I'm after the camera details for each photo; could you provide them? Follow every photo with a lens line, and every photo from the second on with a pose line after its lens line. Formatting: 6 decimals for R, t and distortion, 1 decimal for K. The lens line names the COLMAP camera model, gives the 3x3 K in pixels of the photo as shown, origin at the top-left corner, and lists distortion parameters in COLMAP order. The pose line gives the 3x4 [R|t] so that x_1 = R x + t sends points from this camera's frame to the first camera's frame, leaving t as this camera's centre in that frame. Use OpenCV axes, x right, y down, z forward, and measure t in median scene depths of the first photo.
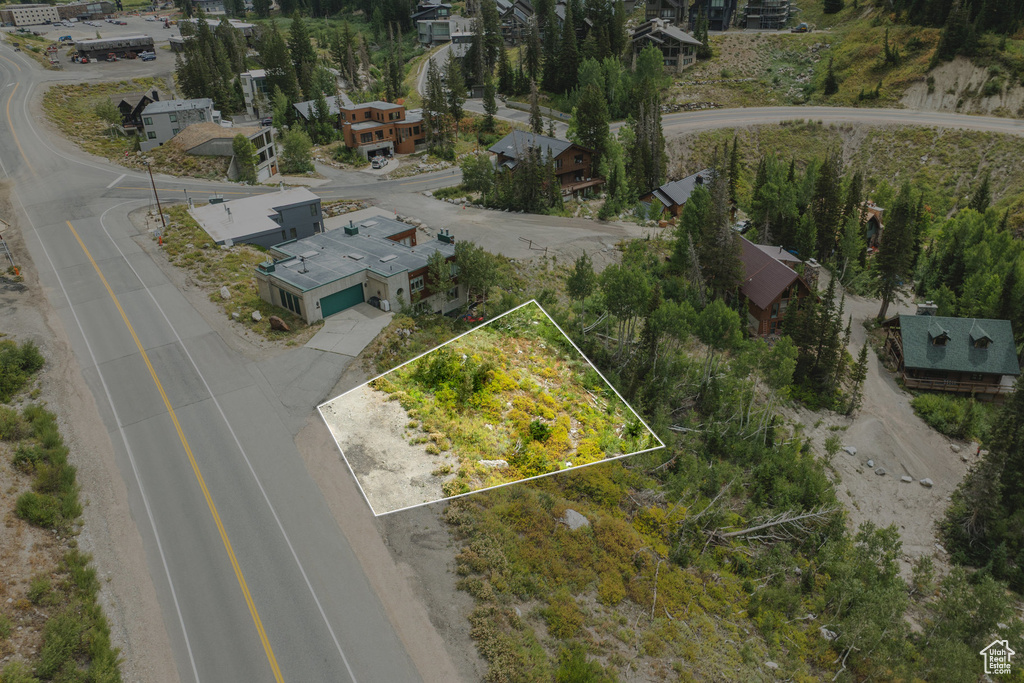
lens RADIAL K [[720.6, 0, 514.1], [0, 720.6, 336.5], [0, 0, 1]] dist [-0.039034, 0.002132]
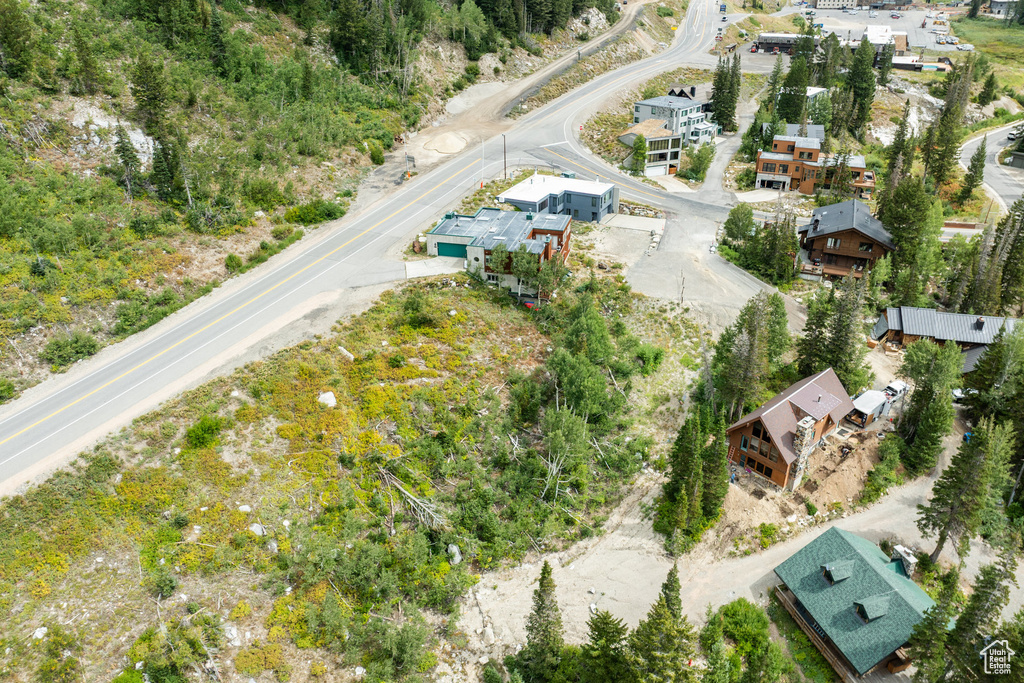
lens RADIAL K [[720.6, 0, 514.1], [0, 720.6, 336.5], [0, 0, 1]] dist [-0.039034, 0.002132]
pose [[0.480646, 0.438358, -0.759488, 0.563813], [-0.416963, 0.876164, 0.241823, -0.167294], [0.771441, 0.200447, 0.603904, 0.126135]]
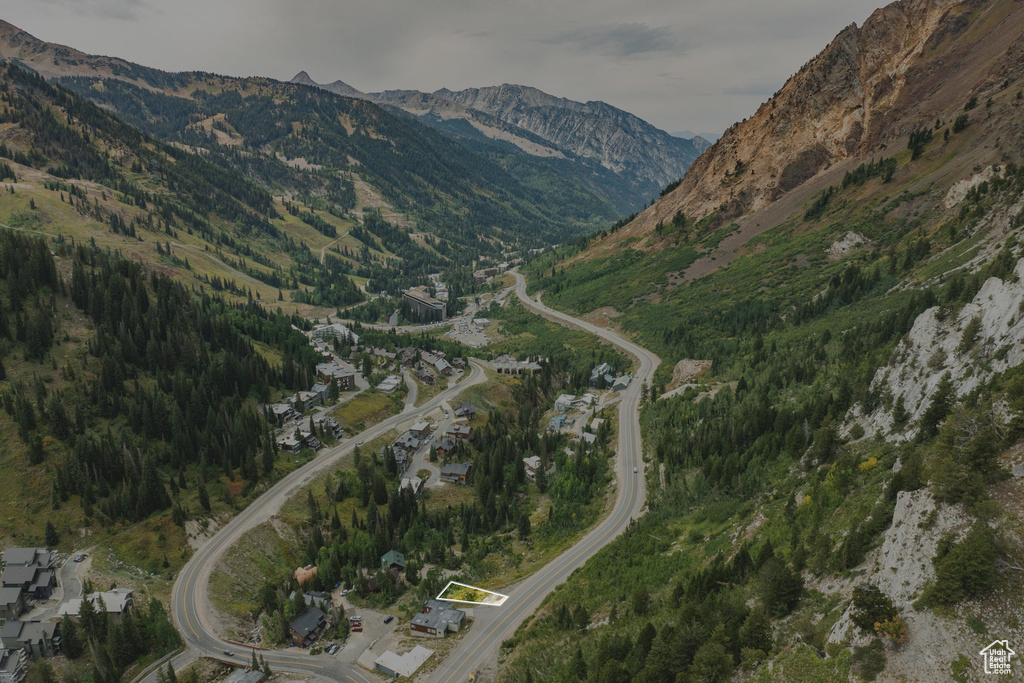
lens RADIAL K [[717.1, 0, 514.8], [0, 717.1, 343.2], [0, 0, 1]] dist [-0.042051, -0.000865]
pose [[-0.425222, -0.223743, 0.876998, -2.053327], [0.435975, 0.798507, 0.415105, -1.616961], [-0.793166, 0.558861, -0.241996, 0.462353]]
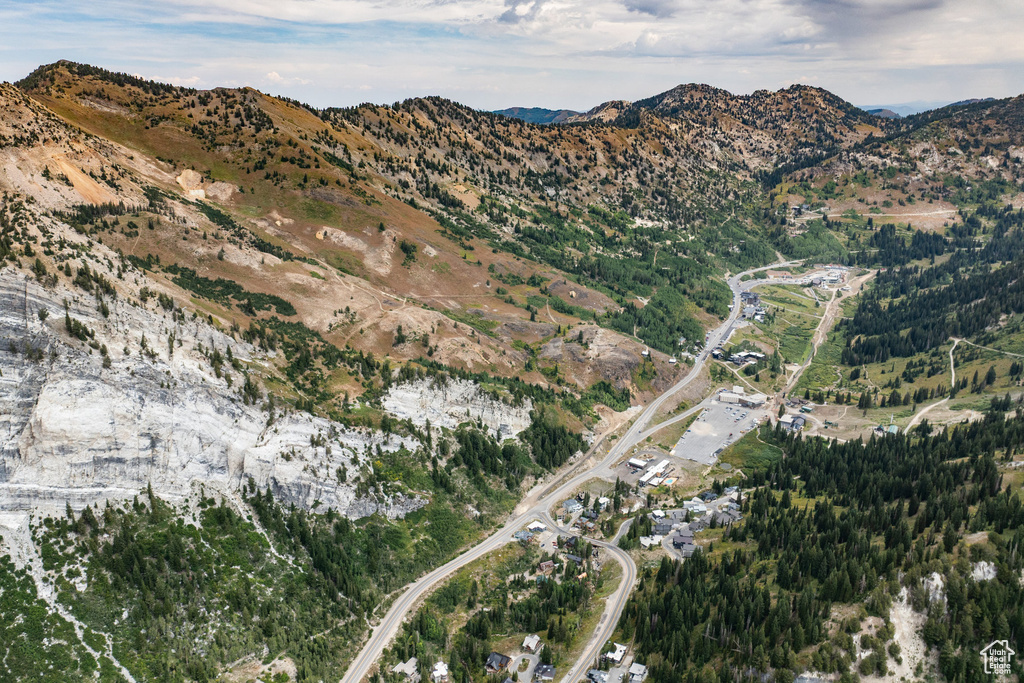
lens RADIAL K [[748.2, 0, 492.2], [0, 748.2, 338.9], [0, 0, 1]] dist [-0.039304, -0.001568]
pose [[0.236083, 0.326134, -0.915370, 5.189012], [-0.462609, 0.866122, 0.189277, -2.648181], [0.854551, 0.378773, 0.355349, -2.597667]]
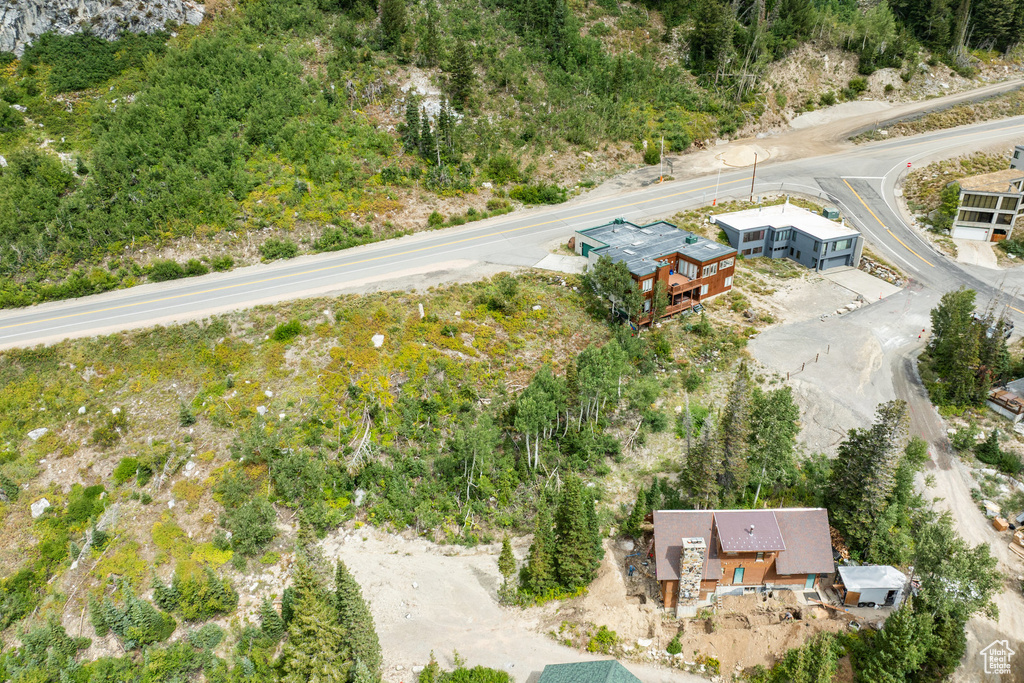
lens RADIAL K [[720.6, 0, 514.1], [0, 720.6, 336.5], [0, 0, 1]] dist [-0.039034, 0.002132]
pose [[-0.227352, 0.485703, -0.844040, 0.618330], [-0.428922, 0.728189, 0.534571, -0.353843], [0.874264, 0.483563, 0.042773, 0.478558]]
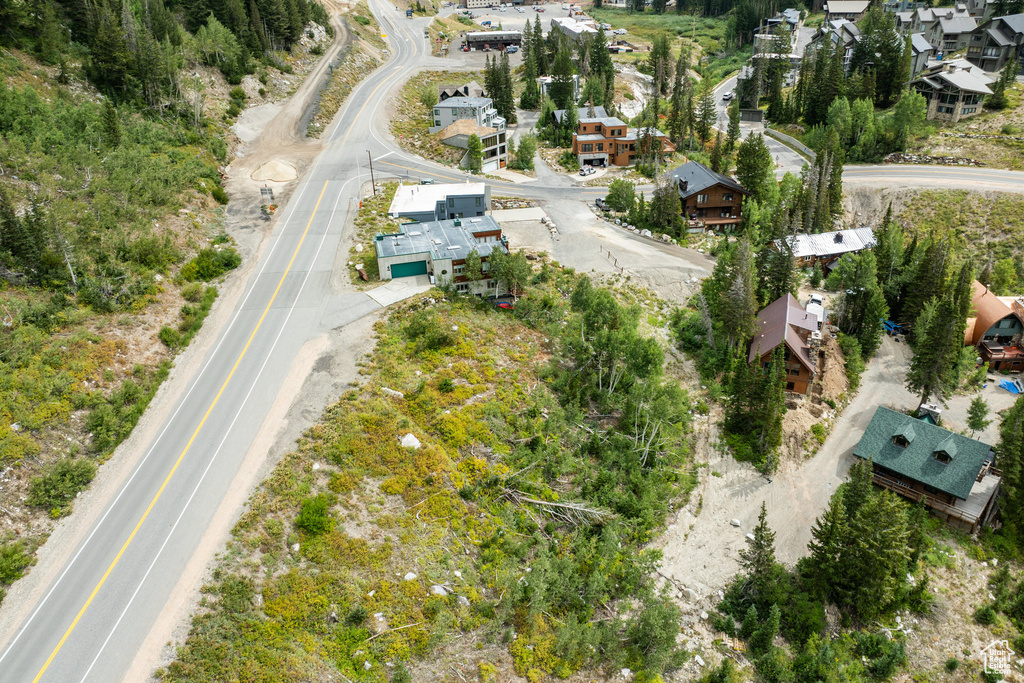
lens RADIAL K [[720.6, 0, 514.1], [0, 720.6, 336.5], [0, 0, 1]] dist [-0.039034, 0.002132]
pose [[0.840447, 0.259120, -0.475926, 0.358105], [-0.249137, 0.964706, 0.085282, -0.052357], [0.481227, 0.046896, 0.875341, -0.081652]]
